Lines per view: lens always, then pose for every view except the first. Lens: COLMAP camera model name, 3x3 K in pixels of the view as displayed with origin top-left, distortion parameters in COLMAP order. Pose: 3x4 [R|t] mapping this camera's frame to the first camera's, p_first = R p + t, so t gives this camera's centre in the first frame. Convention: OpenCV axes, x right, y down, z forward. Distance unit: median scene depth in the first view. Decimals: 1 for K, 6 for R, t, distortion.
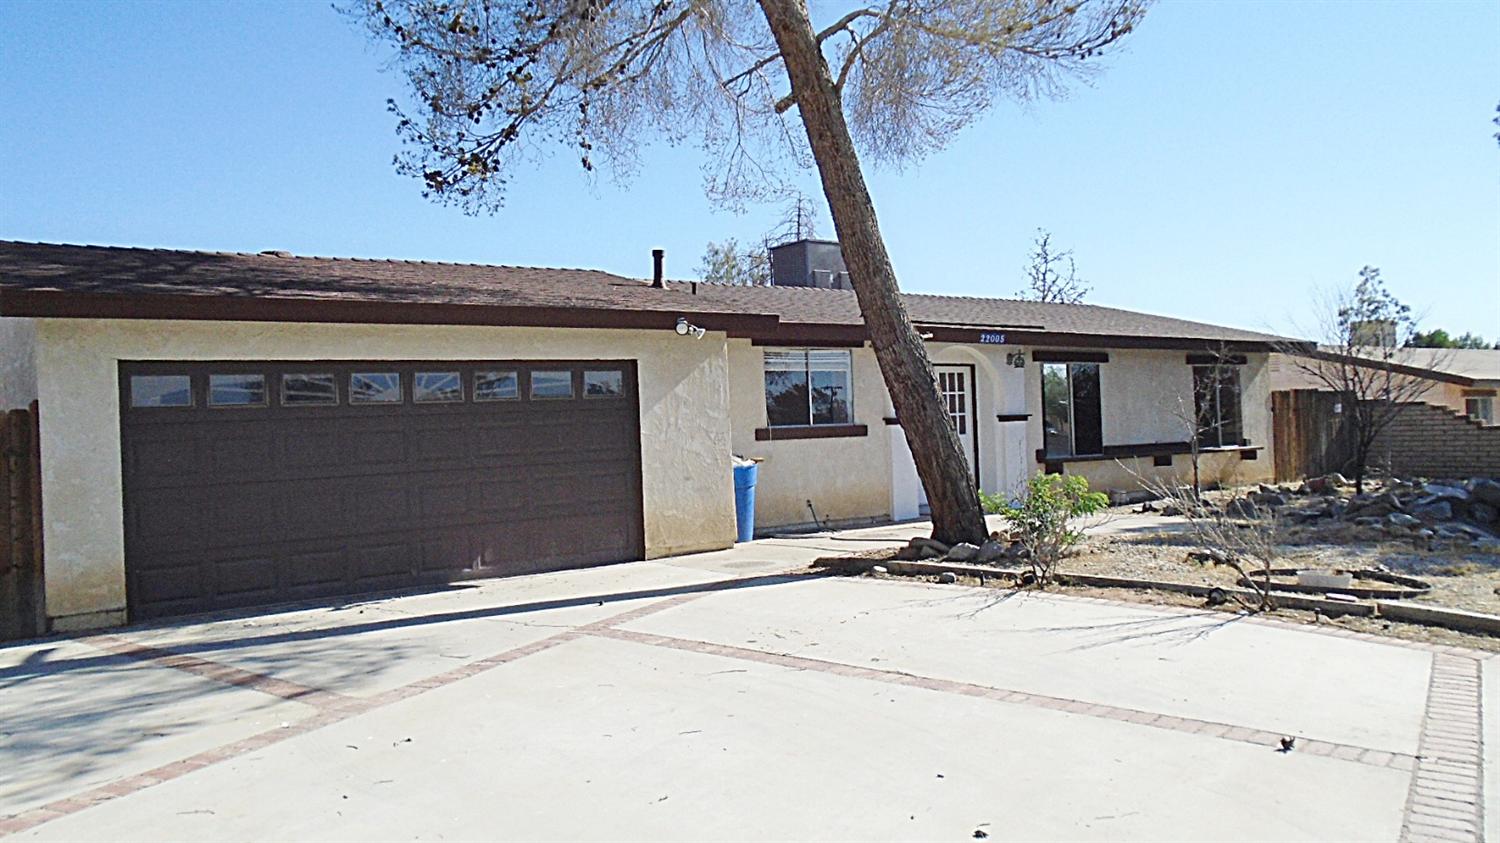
lens RADIAL K [[1171.3, 0, 753.8], [0, 1171.3, 410.2], [0, 0, 1]] dist [0.001760, -0.004331]
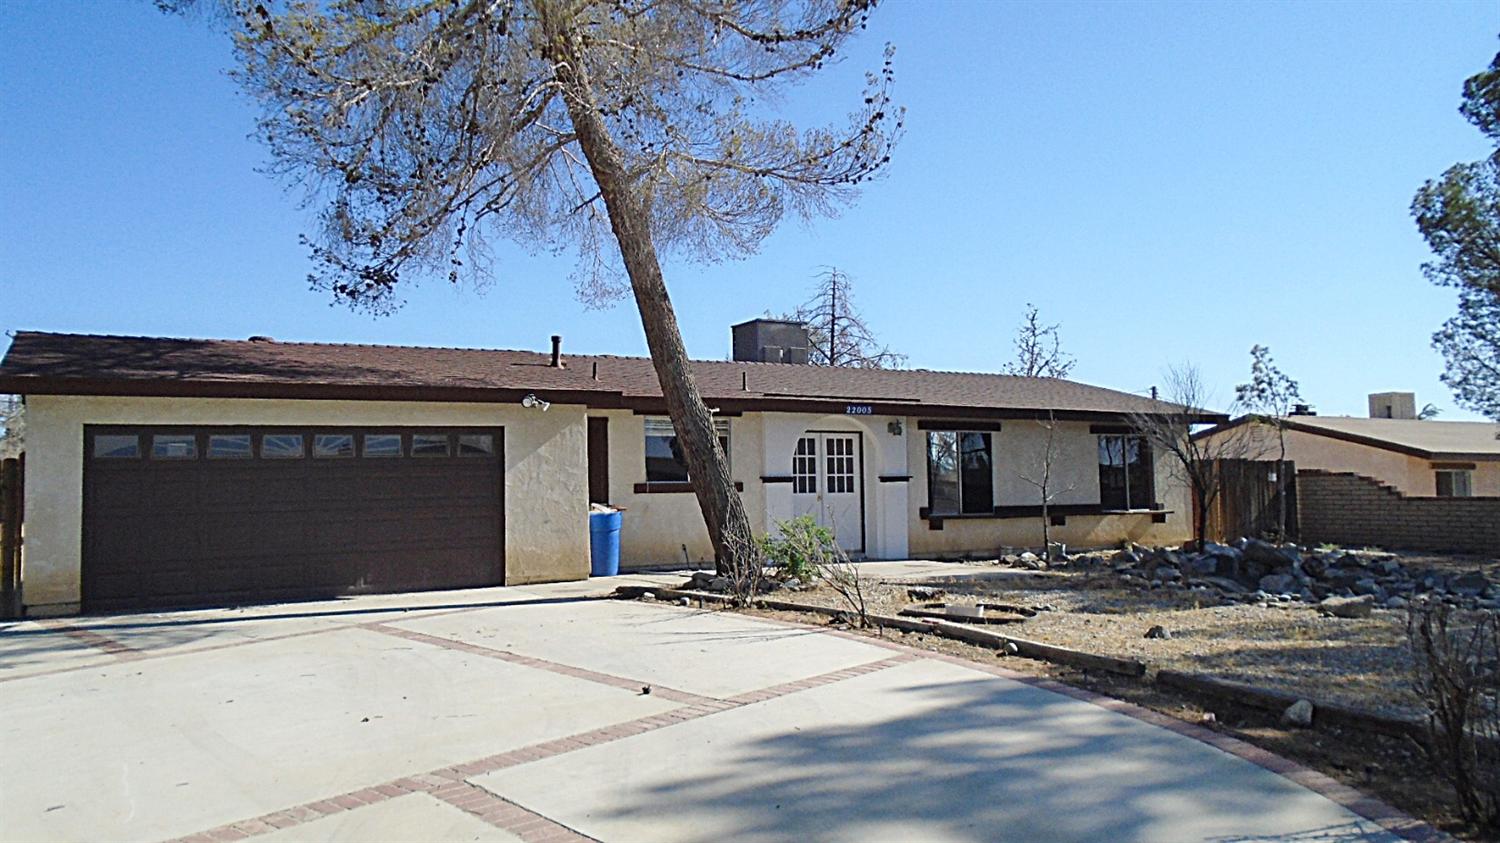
lens RADIAL K [[1171.3, 0, 753.8], [0, 1171.3, 410.2], [0, 0, 1]] dist [0.001760, -0.004331]
pose [[0.991119, 0.010169, -0.132586, 0.321537], [-0.016867, 0.998632, -0.049497, -0.002382], [0.131901, 0.051294, 0.989935, -0.207698]]
